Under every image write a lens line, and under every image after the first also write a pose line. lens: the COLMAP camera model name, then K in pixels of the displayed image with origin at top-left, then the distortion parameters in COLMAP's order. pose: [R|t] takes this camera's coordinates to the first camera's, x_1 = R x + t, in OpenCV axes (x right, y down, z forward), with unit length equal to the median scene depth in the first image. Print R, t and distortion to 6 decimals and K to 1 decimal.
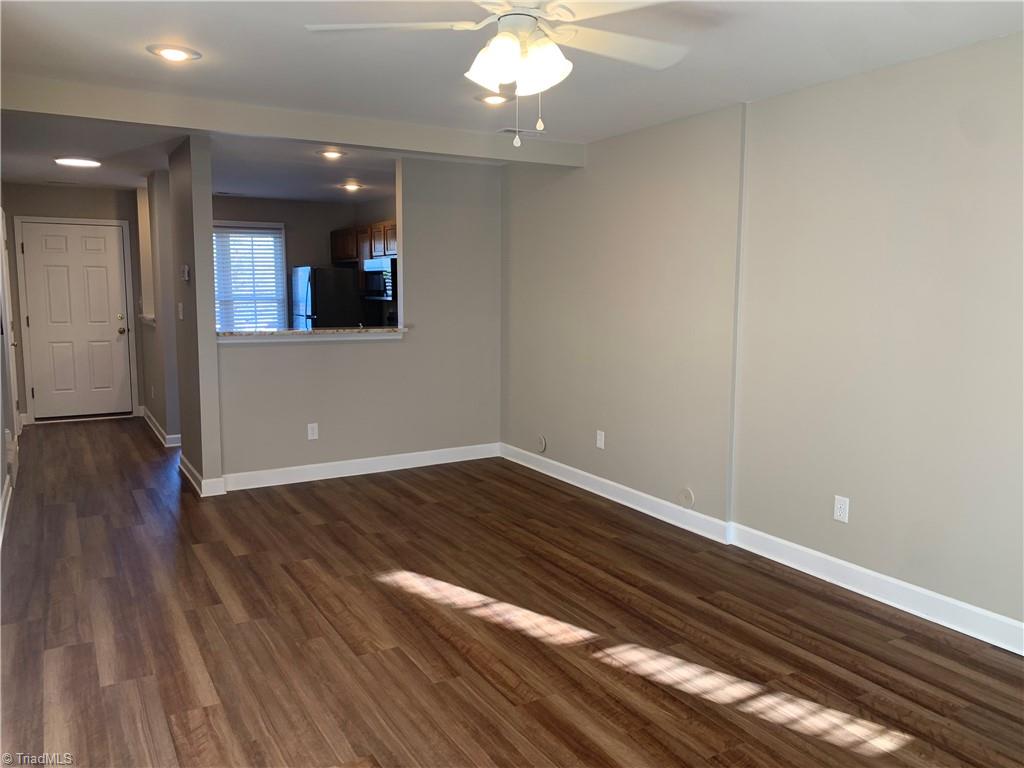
lens RADIAL K [[786.9, 0, 514.3], [0, 786.9, 380.4], [0, 0, 1]] dist [0.051954, -0.055916]
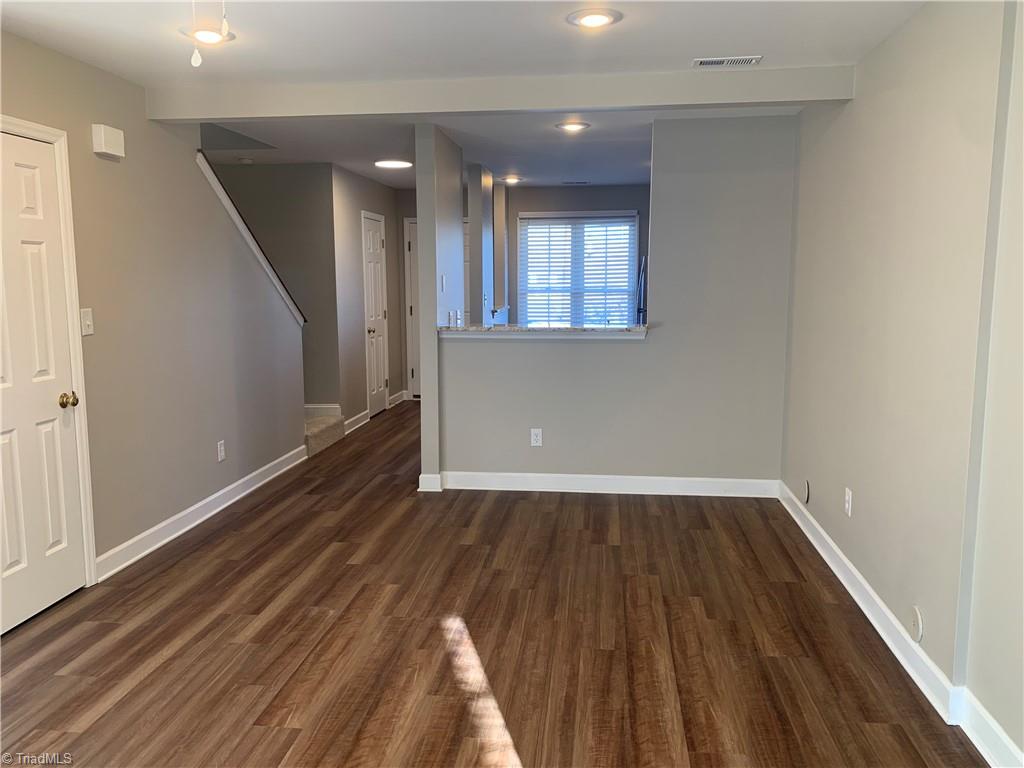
lens RADIAL K [[786.9, 0, 505.4], [0, 786.9, 381.5], [0, 0, 1]] dist [0.051954, -0.055916]
pose [[0.799237, 0.074089, -0.596432, 0.342707], [-0.066089, 0.997189, 0.035310, -0.041123], [0.597371, 0.011197, 0.801887, 0.345669]]
